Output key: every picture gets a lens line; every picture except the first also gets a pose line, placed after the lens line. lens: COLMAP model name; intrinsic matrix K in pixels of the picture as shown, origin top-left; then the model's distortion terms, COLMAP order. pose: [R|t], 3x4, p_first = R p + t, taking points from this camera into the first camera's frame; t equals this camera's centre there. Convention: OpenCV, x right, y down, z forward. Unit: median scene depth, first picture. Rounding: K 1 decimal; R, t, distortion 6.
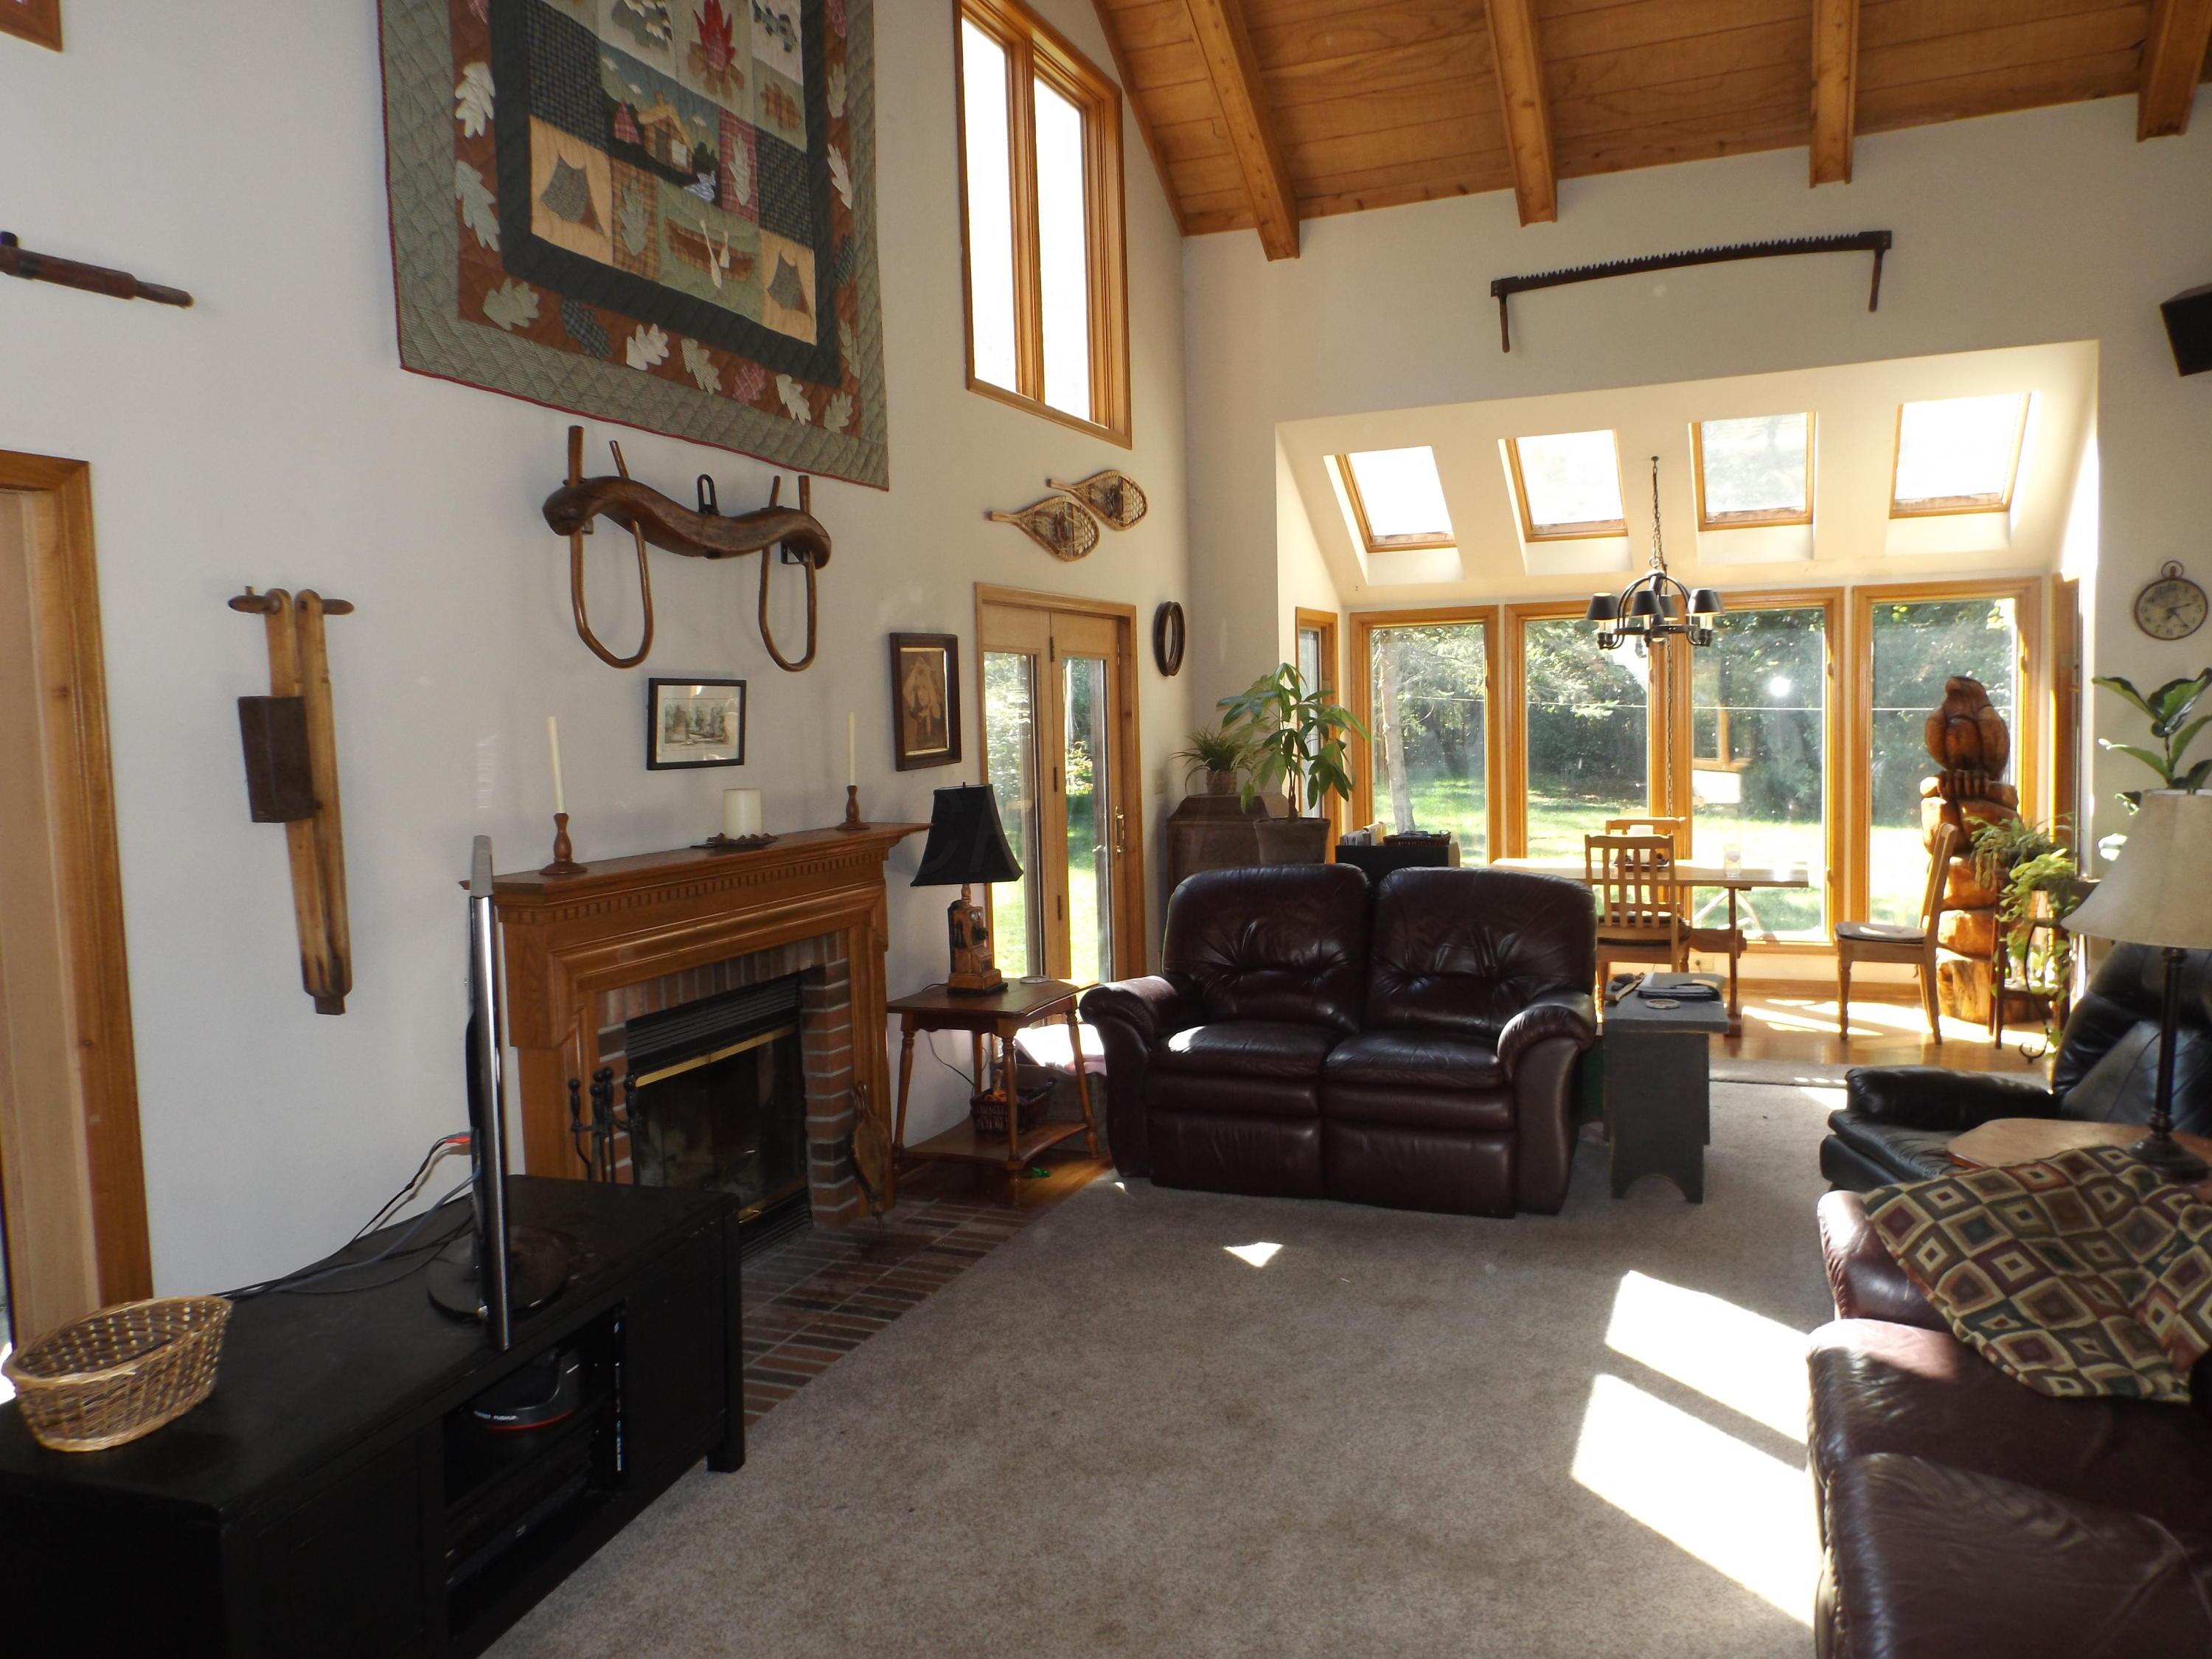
lens RADIAL K [[1607.0, 0, 1109.9], [0, 1607.0, 828.9], [0, 0, 1]] dist [0.003959, -0.012552]
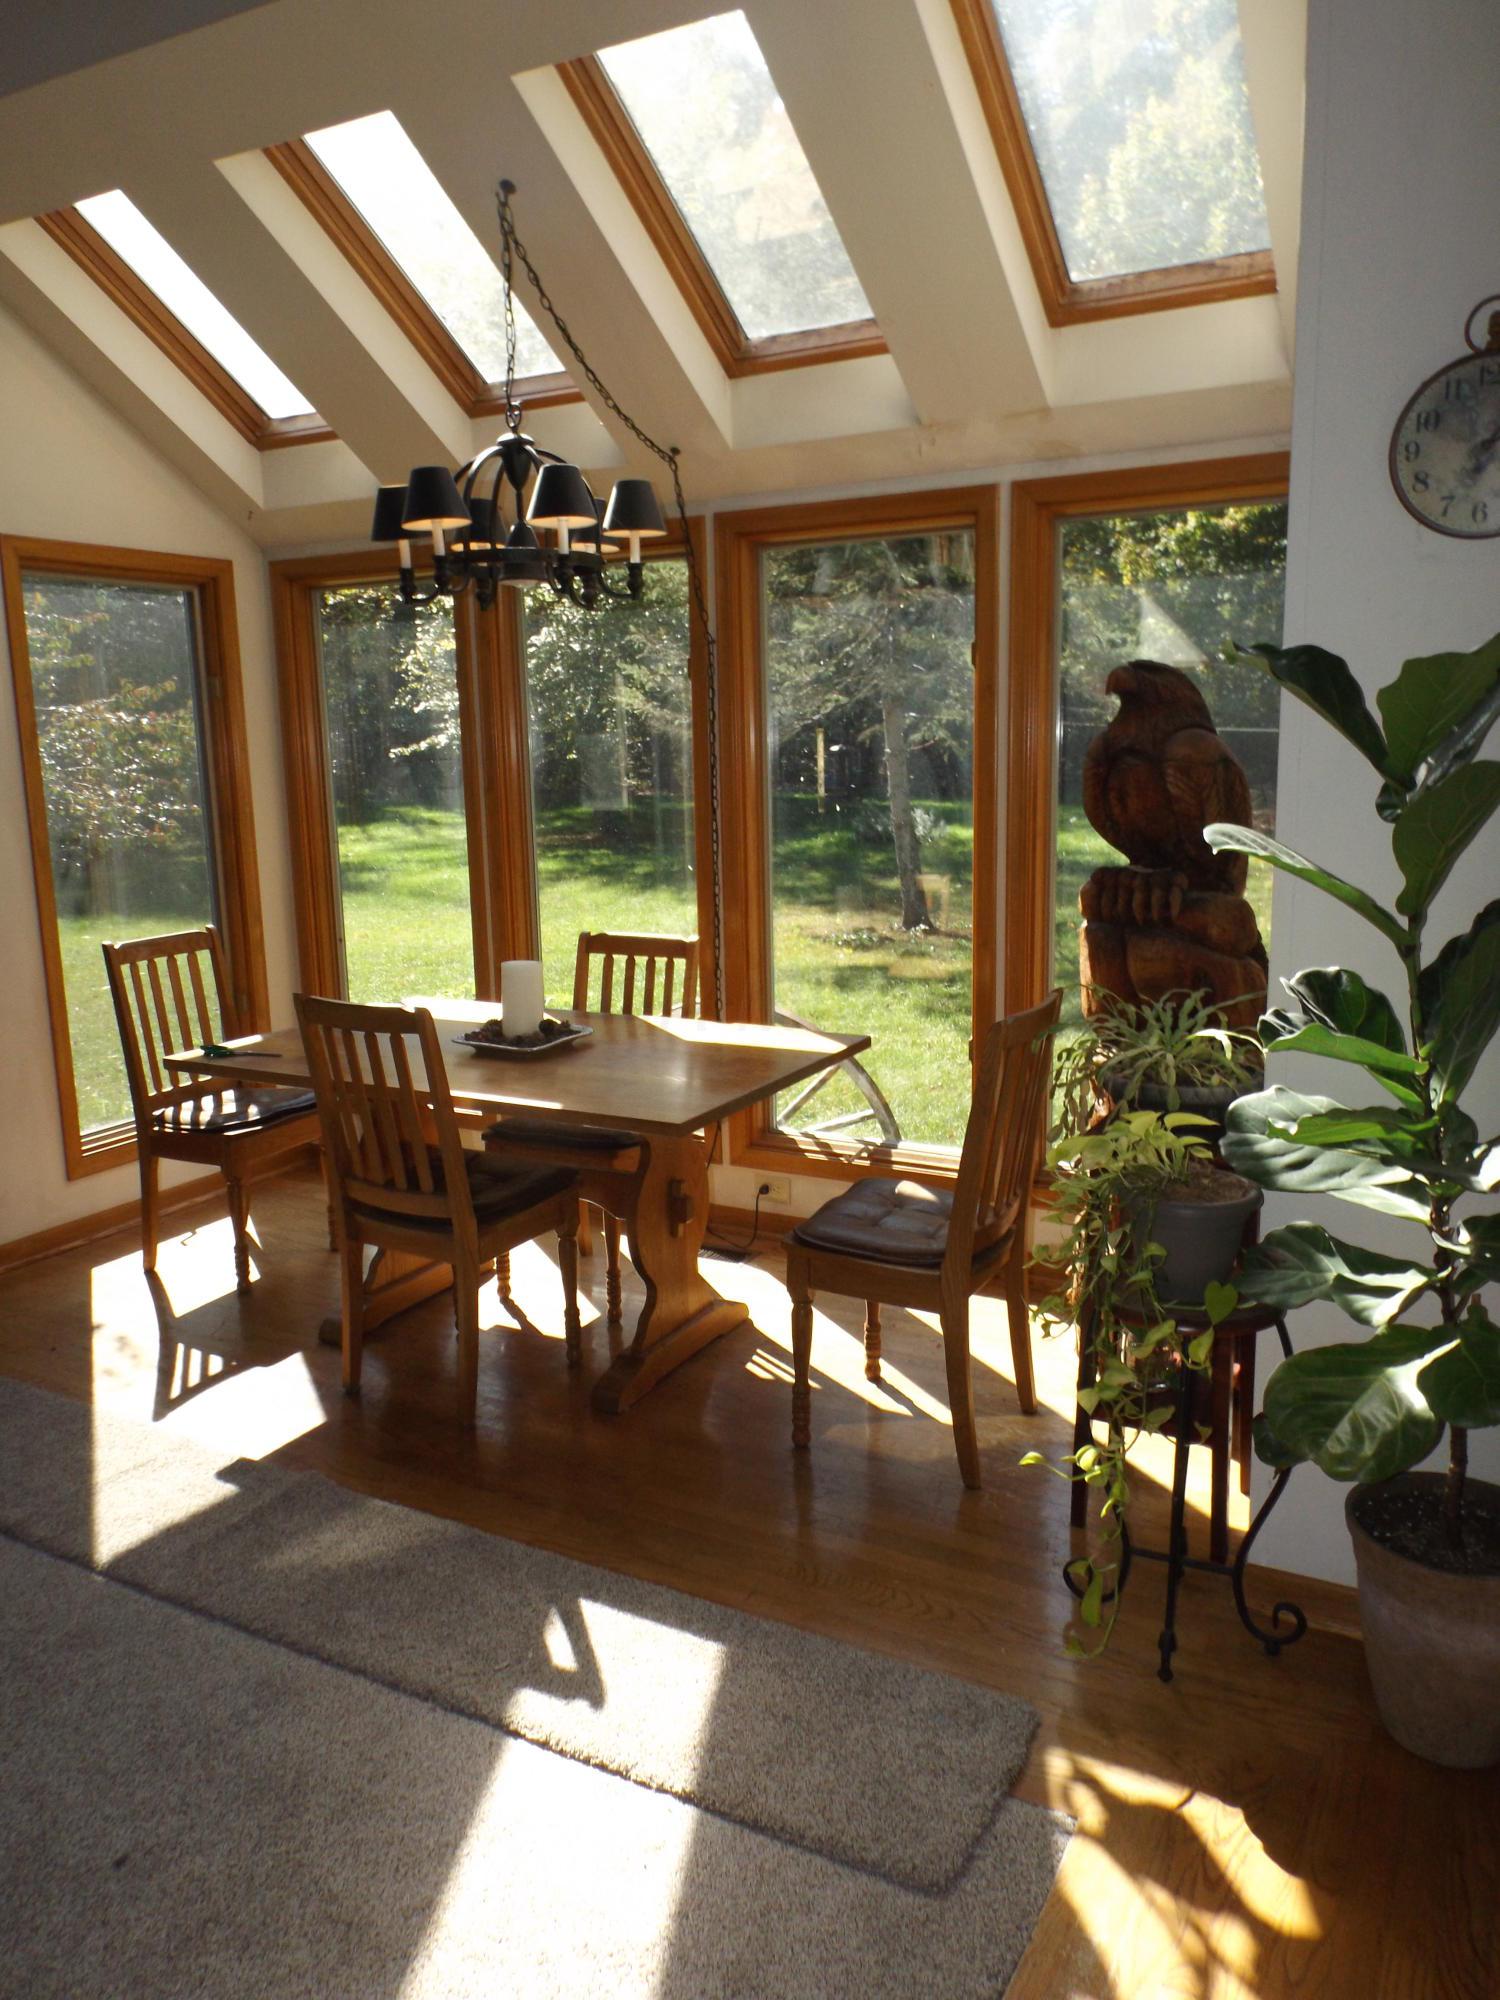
lens RADIAL K [[1453.0, 0, 749.6], [0, 1453.0, 995.6], [0, 0, 1]] dist [0.003959, -0.012552]
pose [[0.994052, 0.027801, -0.105294, 0.545814], [-0.016223, 0.993880, 0.109267, -0.052880], [0.107687, -0.106909, 0.988420, 0.673701]]
